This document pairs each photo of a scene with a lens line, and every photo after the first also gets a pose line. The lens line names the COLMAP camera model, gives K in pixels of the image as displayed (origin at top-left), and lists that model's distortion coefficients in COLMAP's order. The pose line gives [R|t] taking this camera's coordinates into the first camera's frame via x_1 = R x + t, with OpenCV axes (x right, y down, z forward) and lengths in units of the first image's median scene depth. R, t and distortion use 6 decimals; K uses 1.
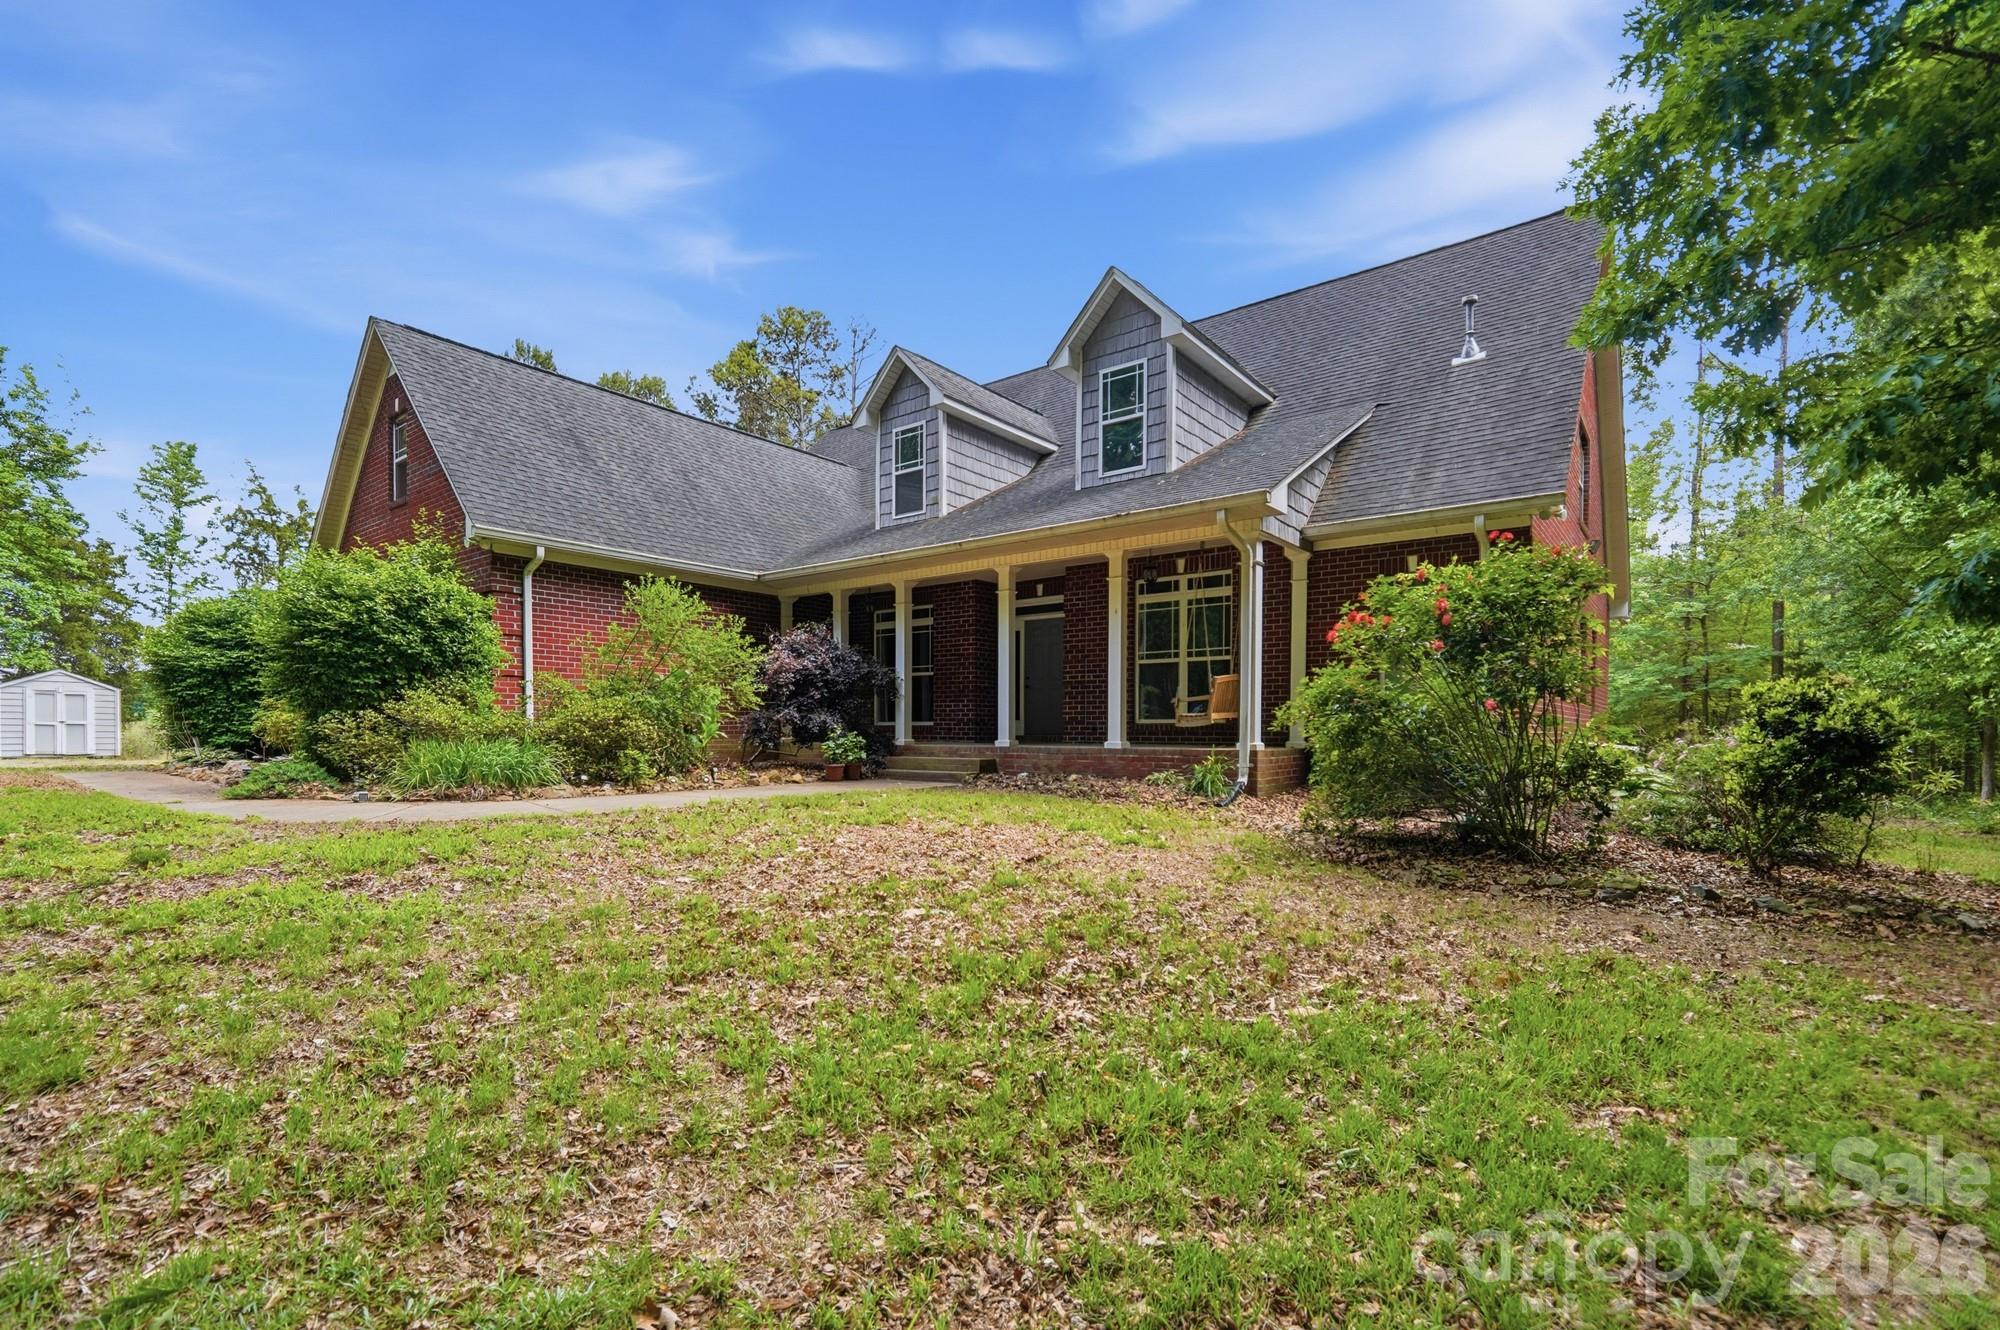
lens RADIAL K [[847.1, 0, 995.7], [0, 847.1, 667.5], [0, 0, 1]] dist [-0.012334, 0.007753]
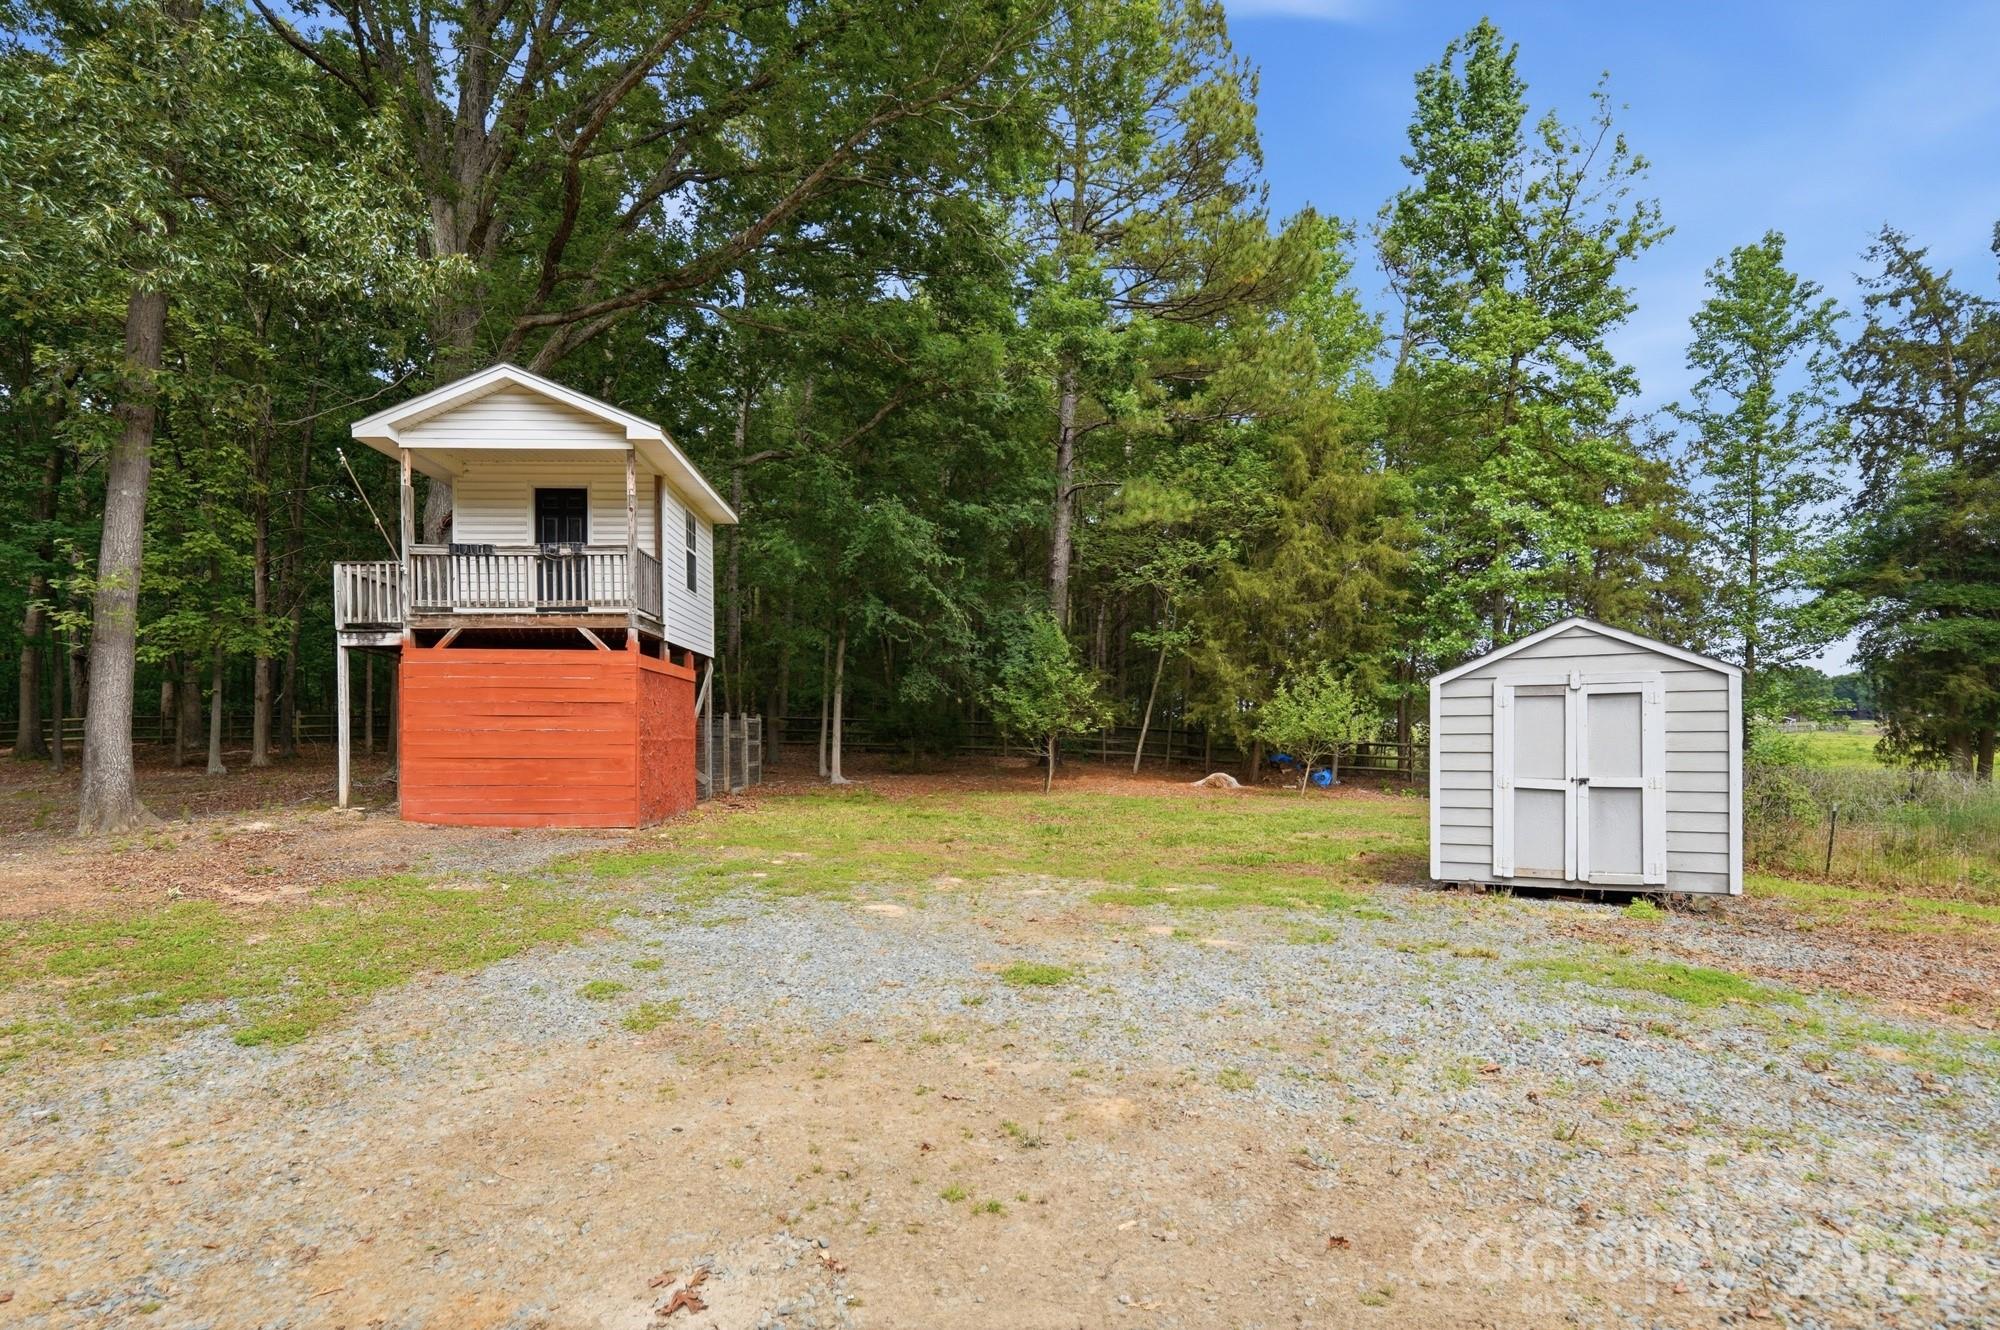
lens RADIAL K [[847.1, 0, 995.7], [0, 847.1, 667.5], [0, 0, 1]] dist [-0.012334, 0.007753]
pose [[0.092940, -0.021070, -0.995449, -0.442133], [0.041376, 0.998994, -0.017282, 0.009126], [0.994812, -0.039582, 0.093719, 0.411440]]
